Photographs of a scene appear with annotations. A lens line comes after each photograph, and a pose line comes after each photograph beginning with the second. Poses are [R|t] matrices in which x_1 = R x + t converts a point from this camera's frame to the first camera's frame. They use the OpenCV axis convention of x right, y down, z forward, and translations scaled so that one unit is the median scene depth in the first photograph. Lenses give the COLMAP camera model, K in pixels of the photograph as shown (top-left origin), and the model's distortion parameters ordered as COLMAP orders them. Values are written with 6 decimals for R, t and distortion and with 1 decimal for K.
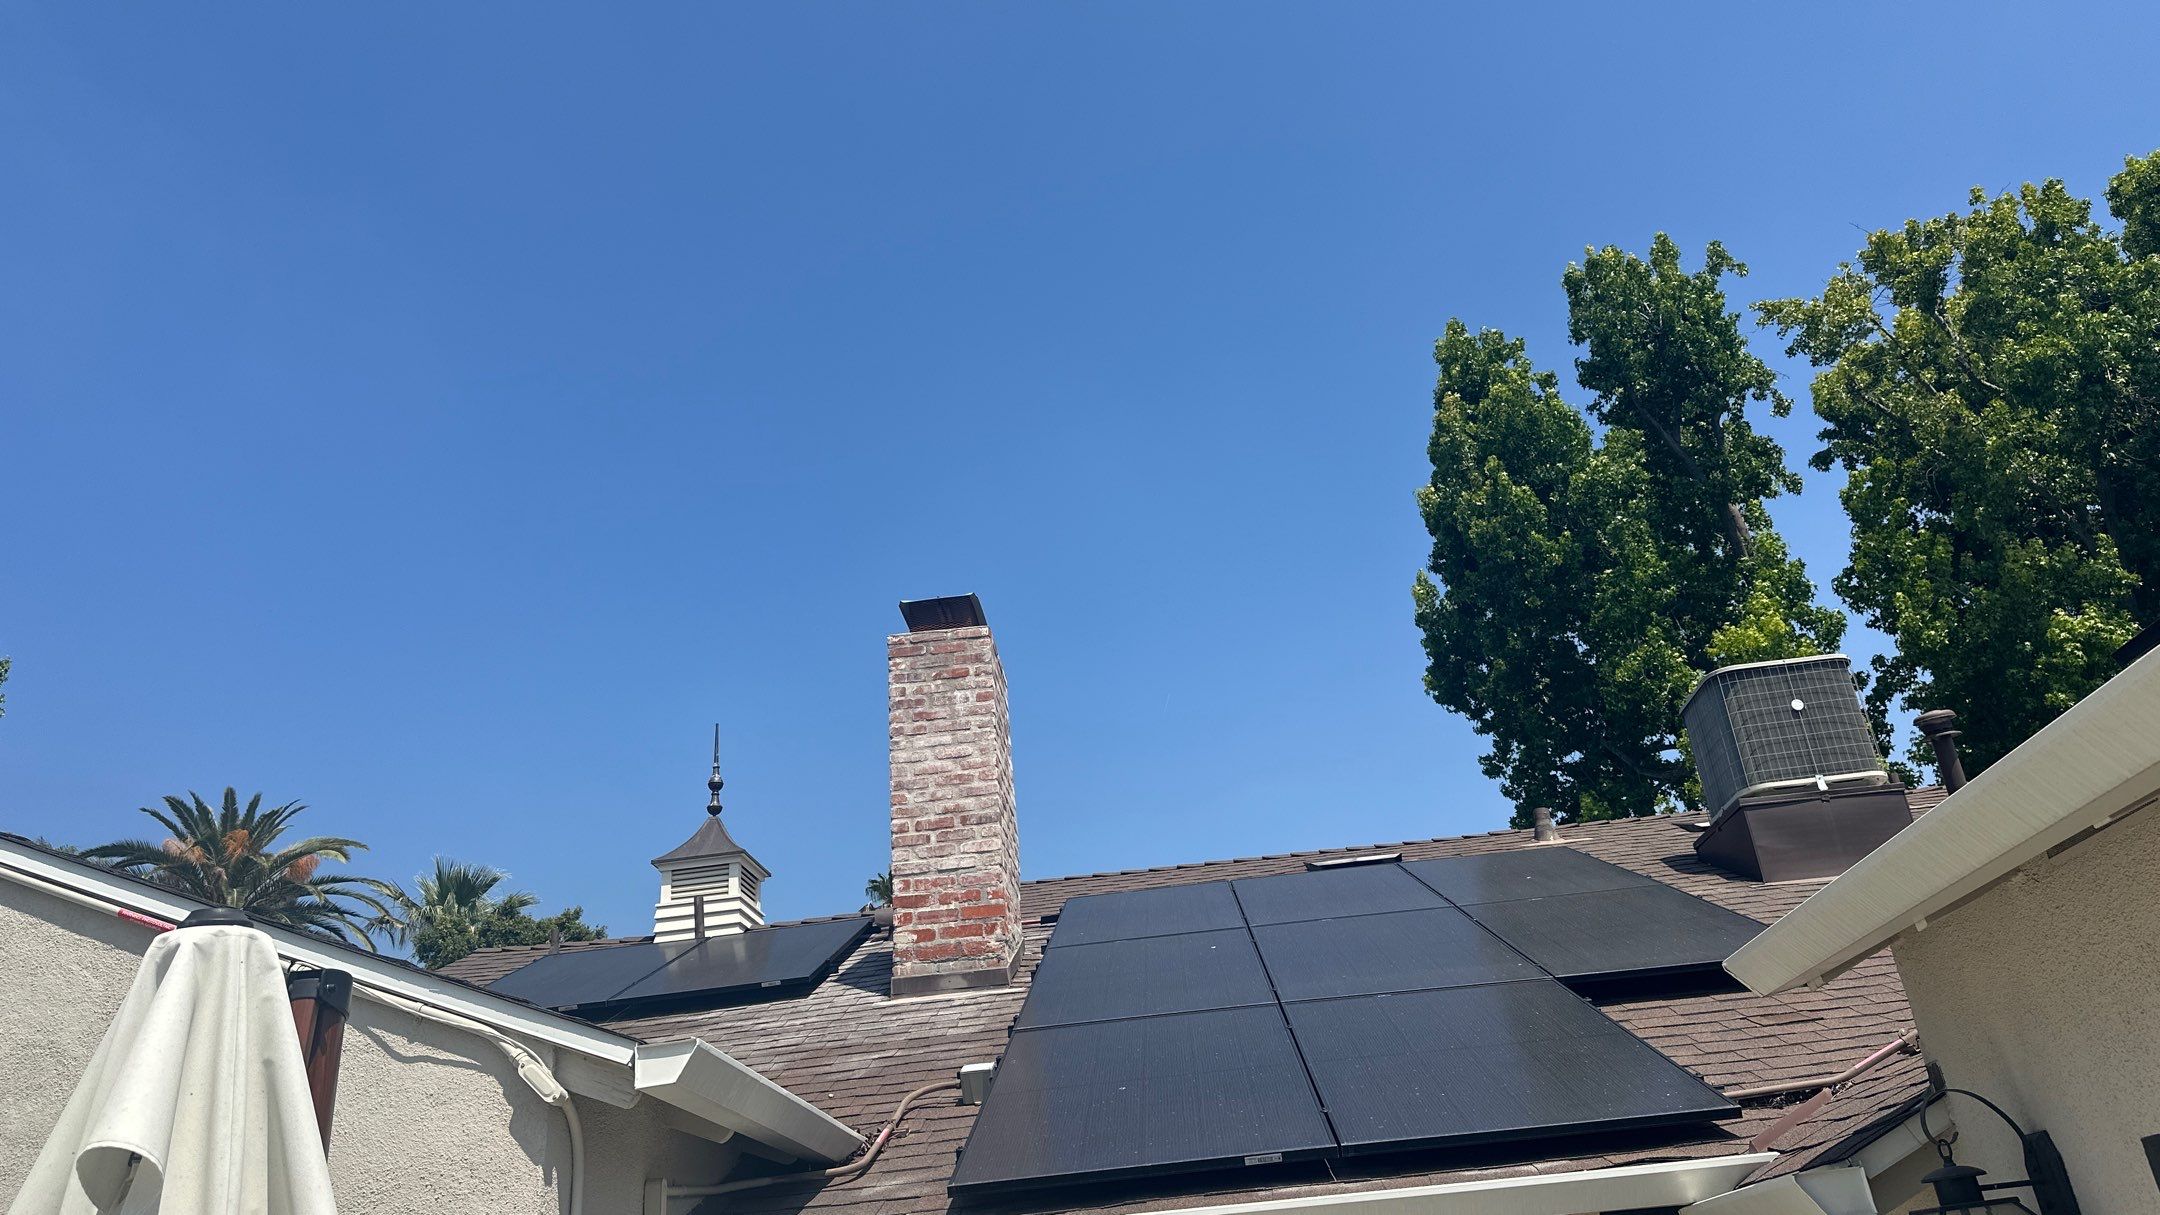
lens RADIAL K [[1501.5, 0, 1086.6], [0, 1501.5, 610.4], [0, 0, 1]] dist [0.202057, -0.439935]
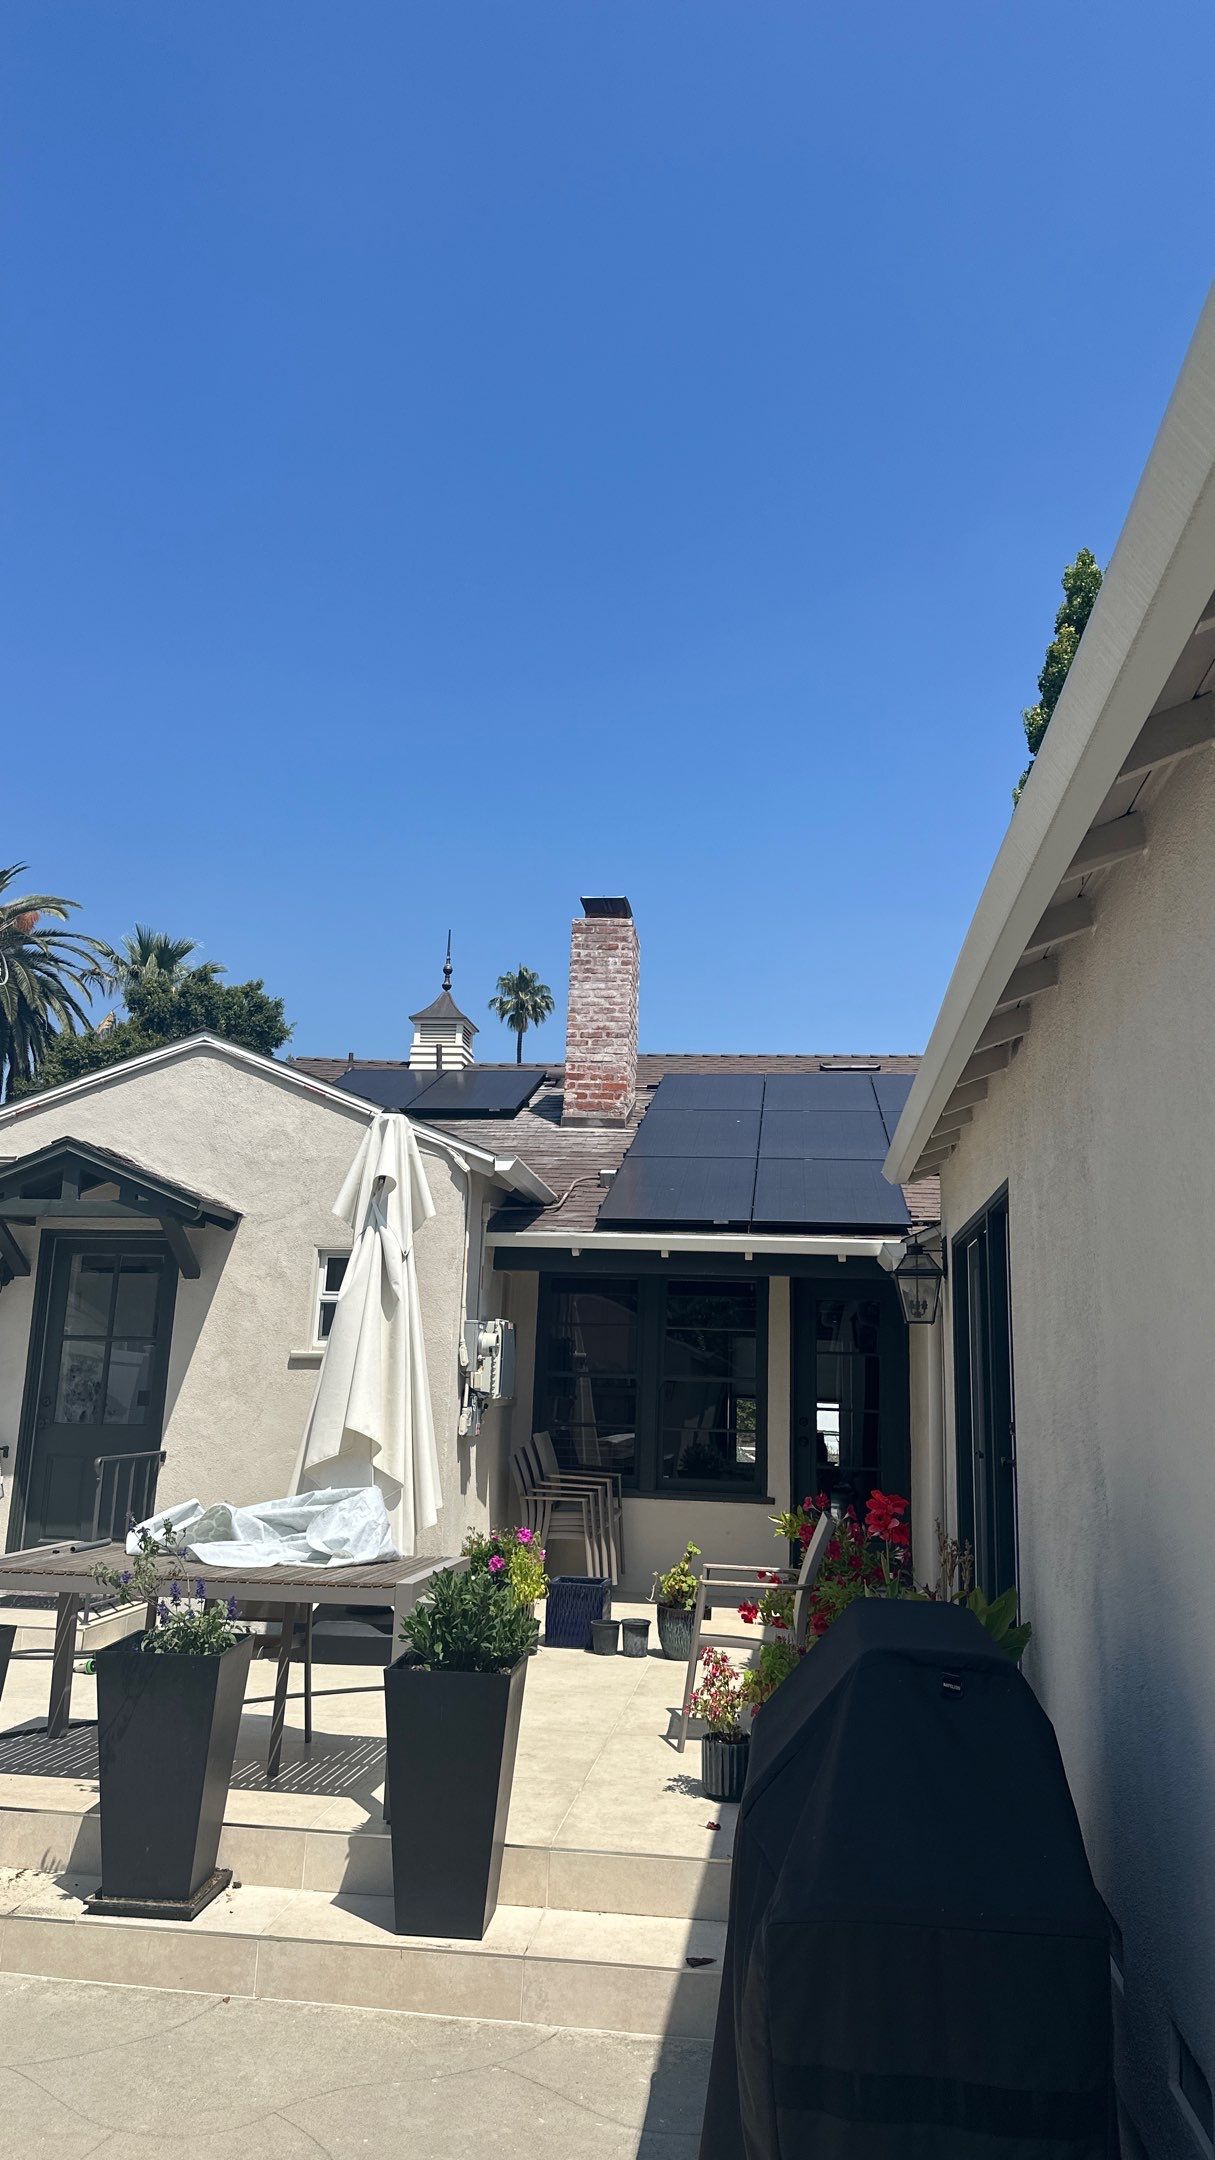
lens RADIAL K [[1501.5, 0, 607.5], [0, 1501.5, 1080.0], [0, 0, 1]] dist [0.202057, -0.439935]
pose [[0.992339, 0.109726, -0.056771, 0.022102], [-0.092876, 0.965604, 0.242865, -0.225452], [0.081467, -0.235732, 0.968397, -0.677882]]
